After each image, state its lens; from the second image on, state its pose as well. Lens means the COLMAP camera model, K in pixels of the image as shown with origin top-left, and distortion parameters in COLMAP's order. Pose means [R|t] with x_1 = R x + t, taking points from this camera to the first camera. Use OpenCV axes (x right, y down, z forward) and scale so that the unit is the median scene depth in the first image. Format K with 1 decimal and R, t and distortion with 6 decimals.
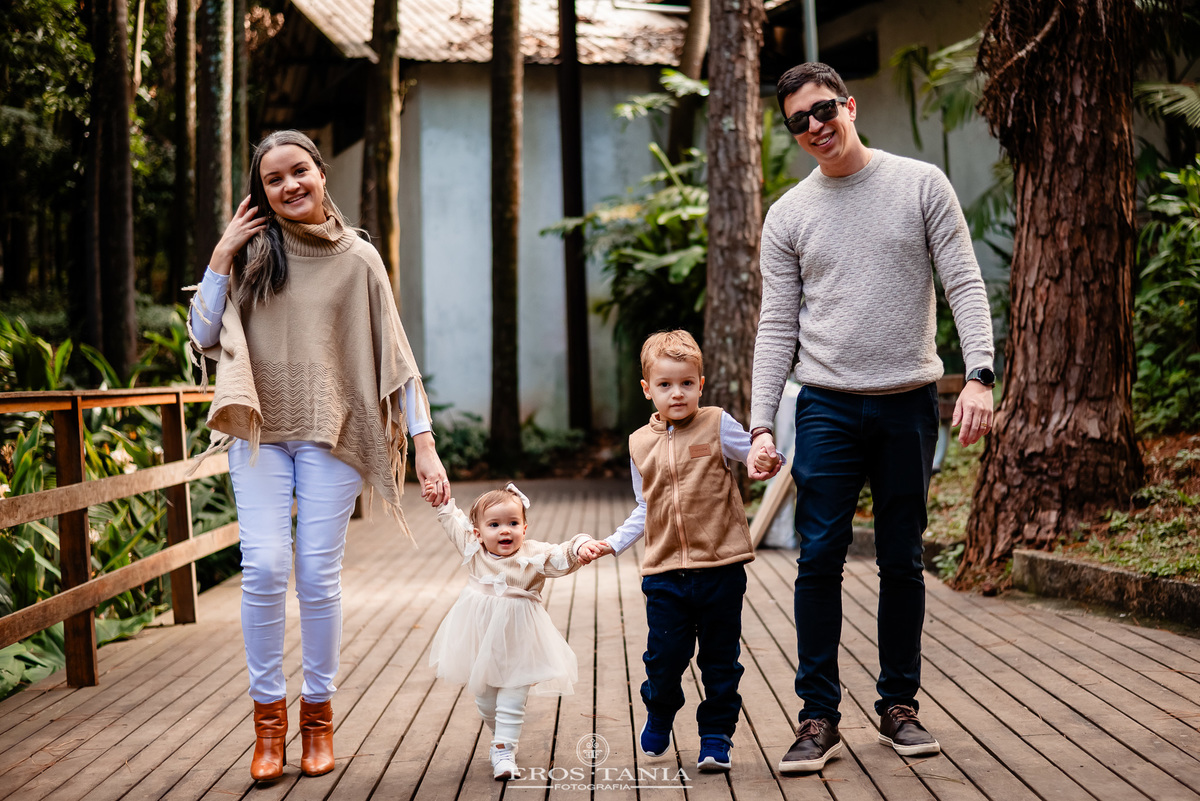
lens RADIAL K [[1702.6, 0, 600.9], [0, 1702.6, 399.5], [0, 0, 1]] dist [0.045149, 0.000000]
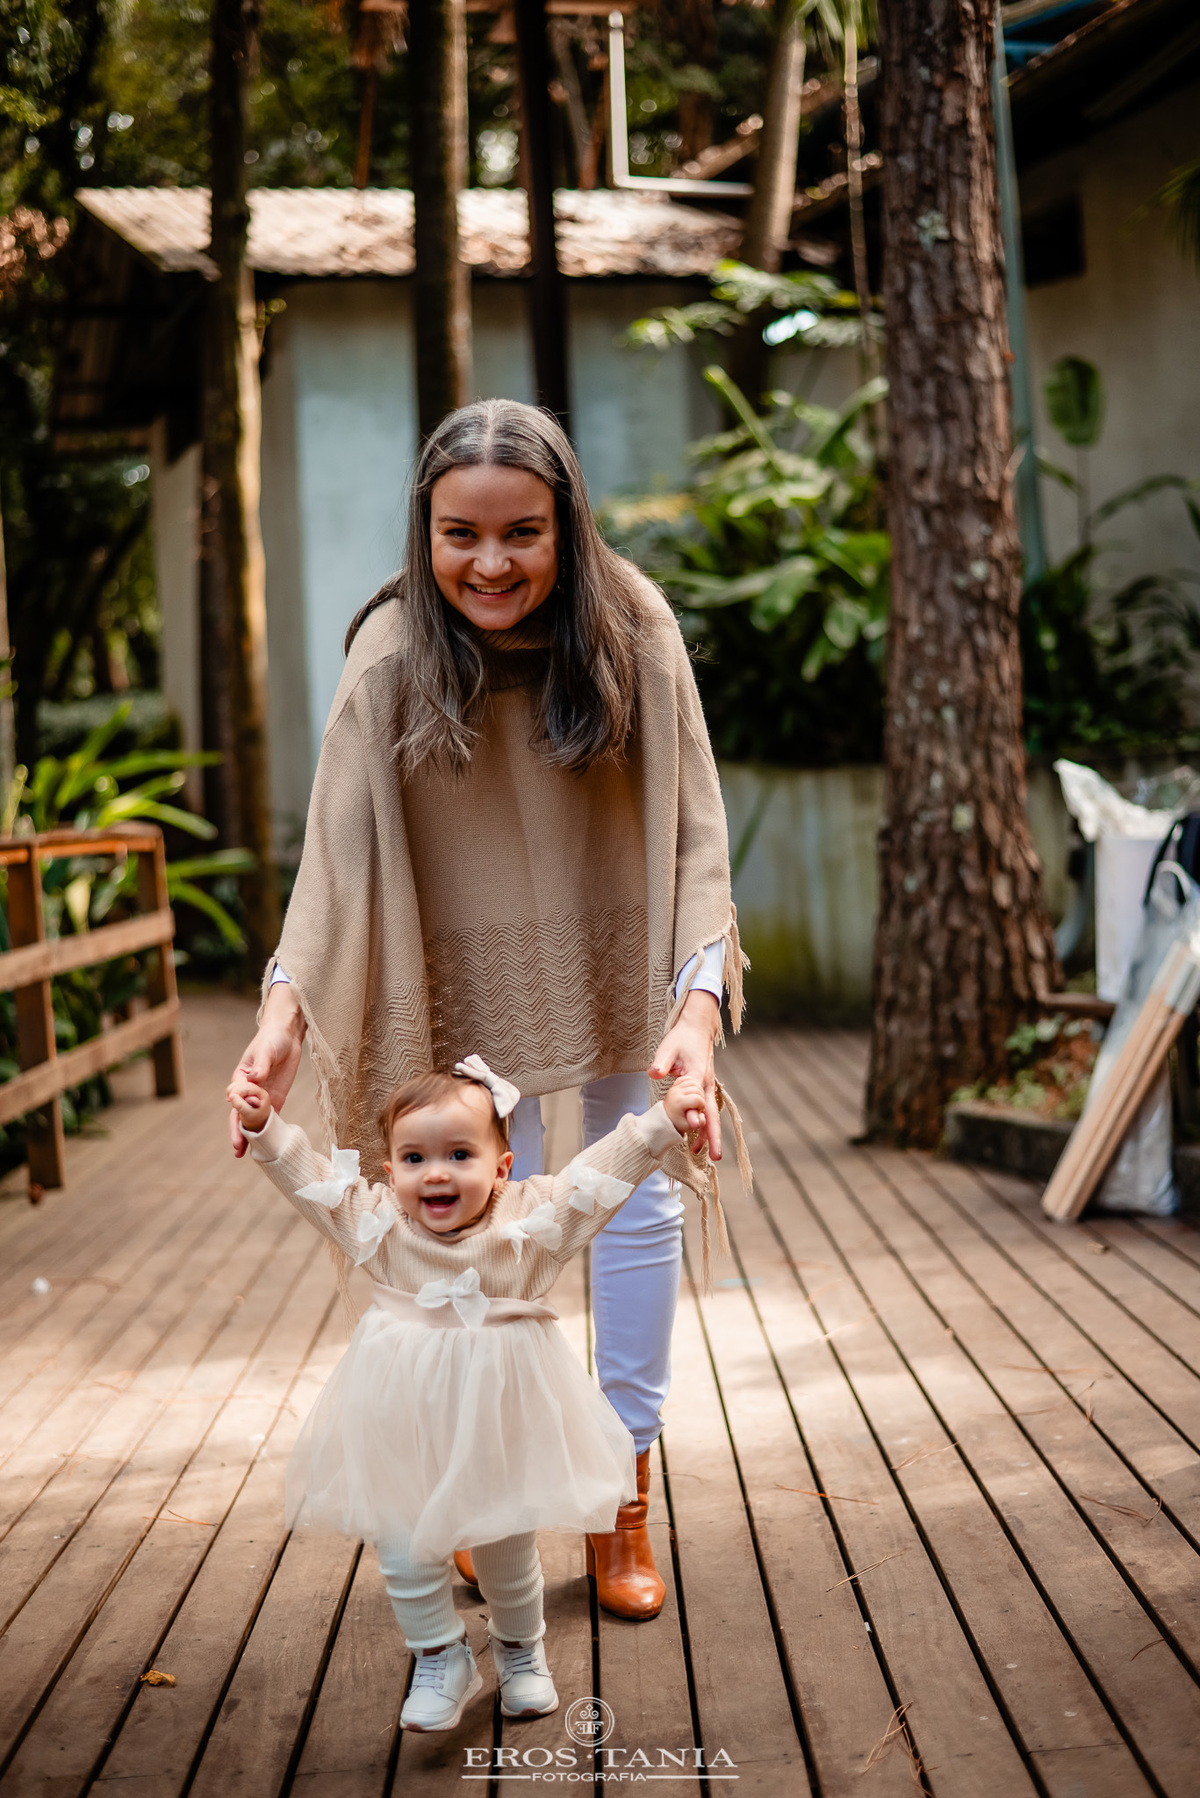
lens RADIAL K [[2551.0, 0, 598.3], [0, 2551.0, 899.2], [0, 0, 1]] dist [0.045149, 0.000000]
pose [[0.999658, -0.026137, -0.000328, -0.016728], [0.026139, 0.999437, 0.021035, -0.002696], [-0.000222, -0.021037, 0.999779, 0.326433]]
